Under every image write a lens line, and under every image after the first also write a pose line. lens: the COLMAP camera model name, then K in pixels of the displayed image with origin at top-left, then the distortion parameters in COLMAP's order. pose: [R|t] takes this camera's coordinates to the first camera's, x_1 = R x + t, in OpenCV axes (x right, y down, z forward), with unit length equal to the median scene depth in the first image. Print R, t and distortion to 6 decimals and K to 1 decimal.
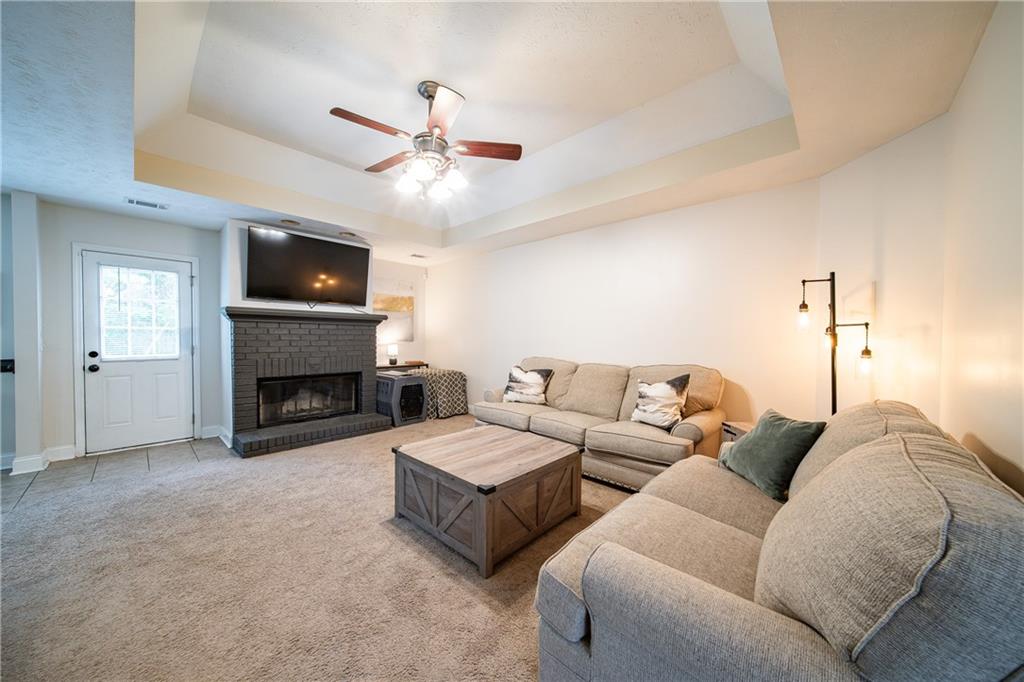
lens RADIAL K [[355.3, 0, 508.6], [0, 355.3, 343.1], [0, 0, 1]] dist [0.000393, -0.002048]
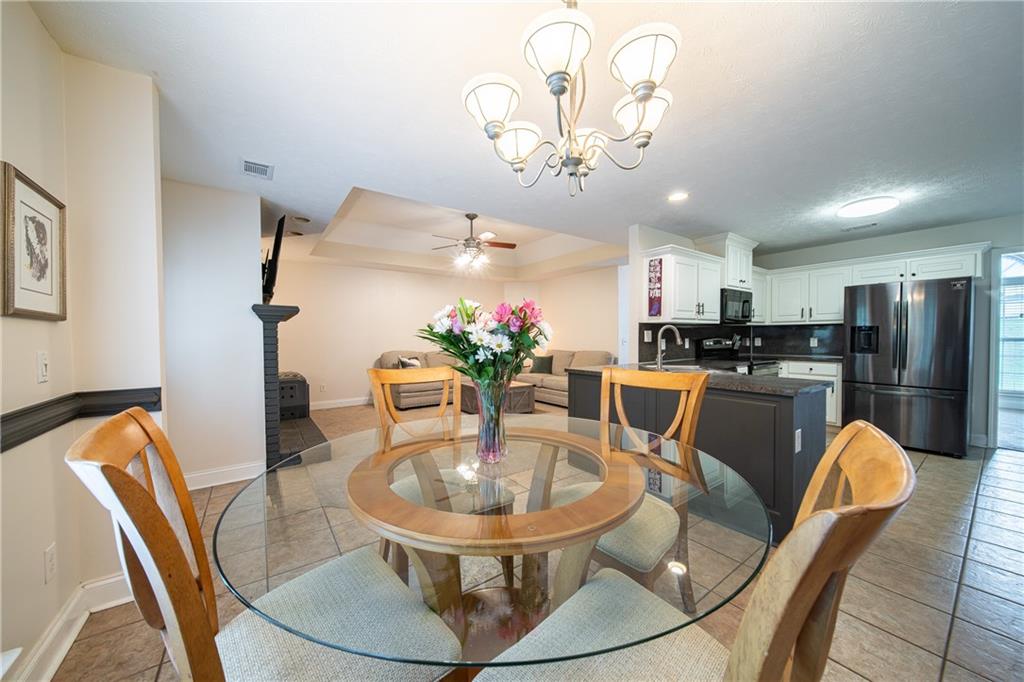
lens RADIAL K [[355.3, 0, 508.6], [0, 355.3, 343.1], [0, 0, 1]] dist [0.000393, -0.002048]
pose [[0.194232, -0.026021, 0.980610, -1.432375], [0.024384, 0.999467, 0.021692, -0.014970], [-0.980652, 0.019698, 0.194763, 0.270463]]
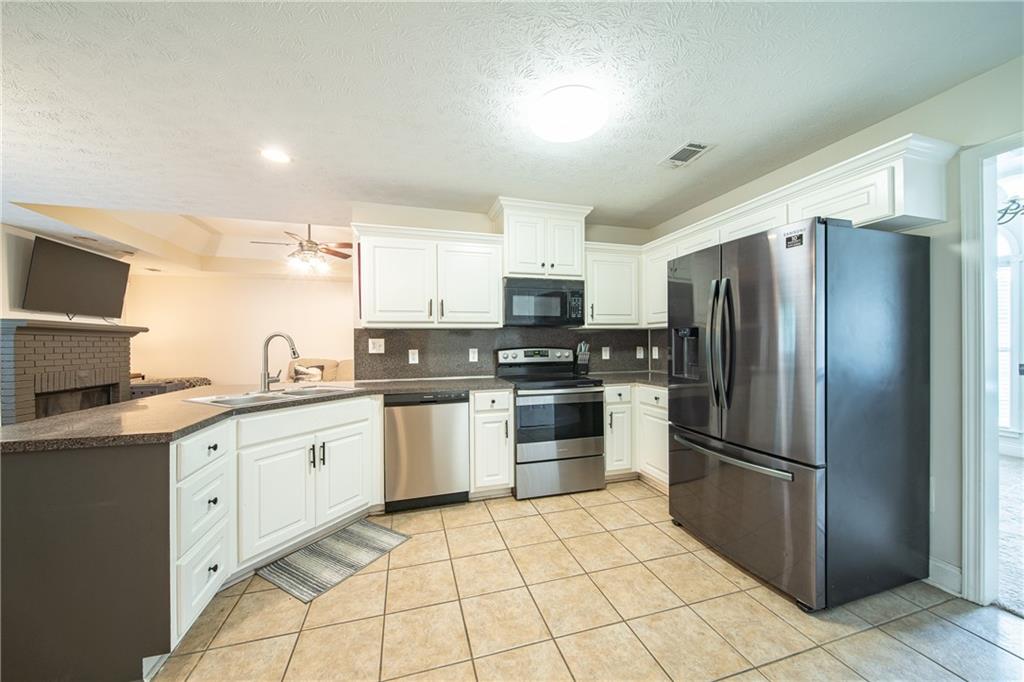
lens RADIAL K [[355.3, 0, 508.6], [0, 355.3, 343.1], [0, 0, 1]] dist [0.000393, -0.002048]
pose [[0.503564, -0.009141, 0.863910, -0.877331], [0.027132, 0.999618, -0.005239, 0.003071], [-0.863532, 0.026078, 0.503620, -0.575693]]
